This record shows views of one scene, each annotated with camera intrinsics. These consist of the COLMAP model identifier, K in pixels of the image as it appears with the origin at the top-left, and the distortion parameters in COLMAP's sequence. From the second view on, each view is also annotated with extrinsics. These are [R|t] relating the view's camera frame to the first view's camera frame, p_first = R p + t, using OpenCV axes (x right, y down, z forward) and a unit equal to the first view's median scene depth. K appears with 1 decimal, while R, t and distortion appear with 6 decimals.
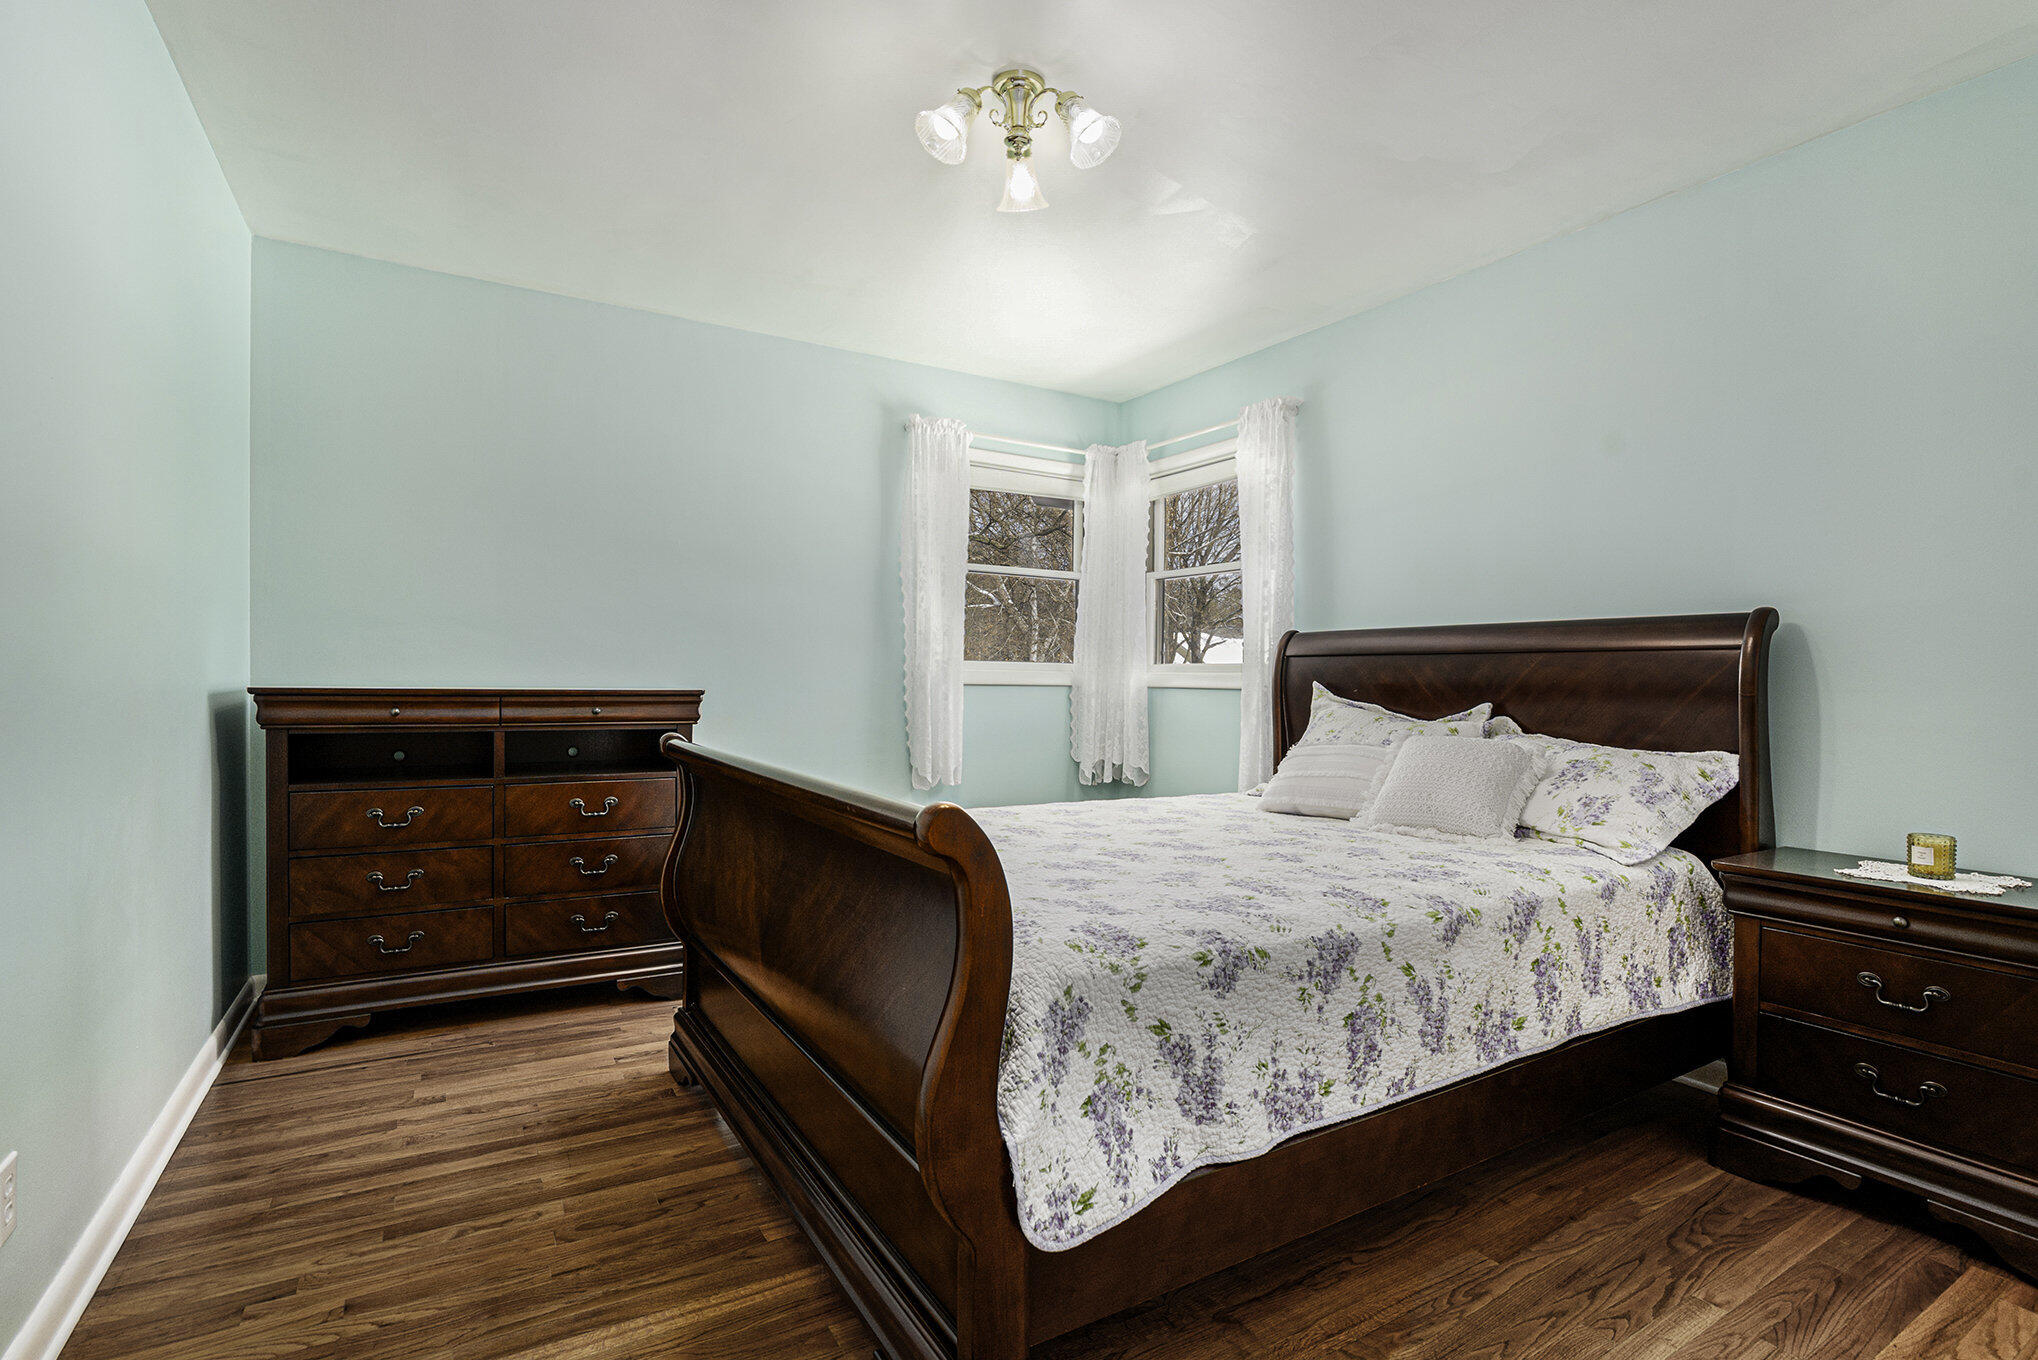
lens RADIAL K [[979.0, 0, 1015.0], [0, 979.0, 681.8], [0, 0, 1]] dist [-0.026953, 0.002997]
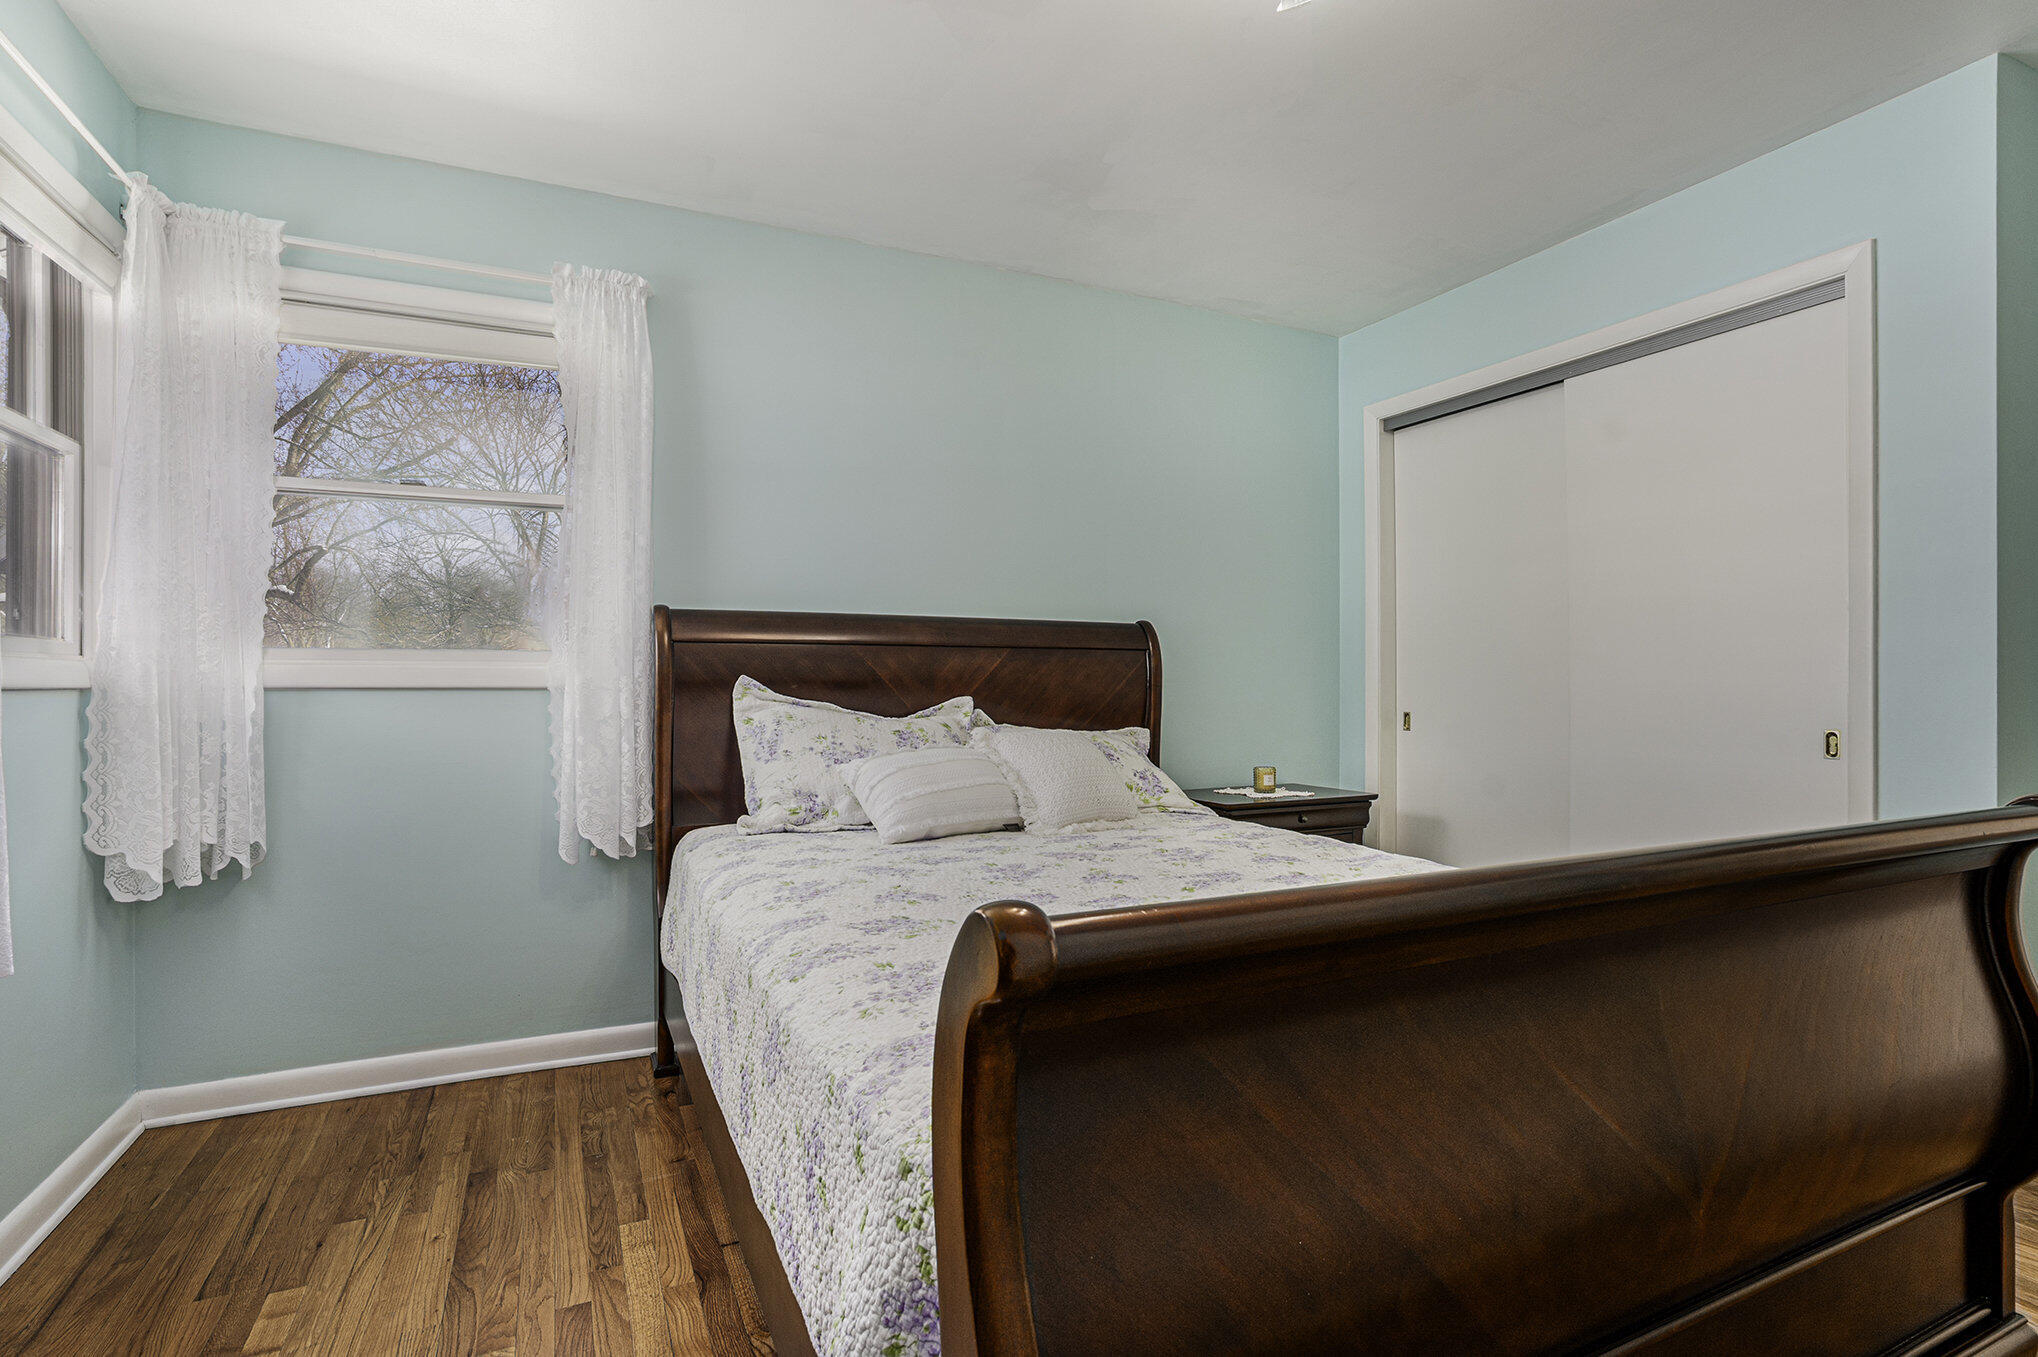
lens RADIAL K [[979.0, 0, 1009.8], [0, 979.0, 670.9], [0, 0, 1]] dist [-0.026953, 0.002997]
pose [[0.117773, -0.003409, 0.993035, -0.459957], [0.001909, 0.999993, 0.003206, -0.006773], [-0.993039, 0.001518, 0.117779, 0.746512]]
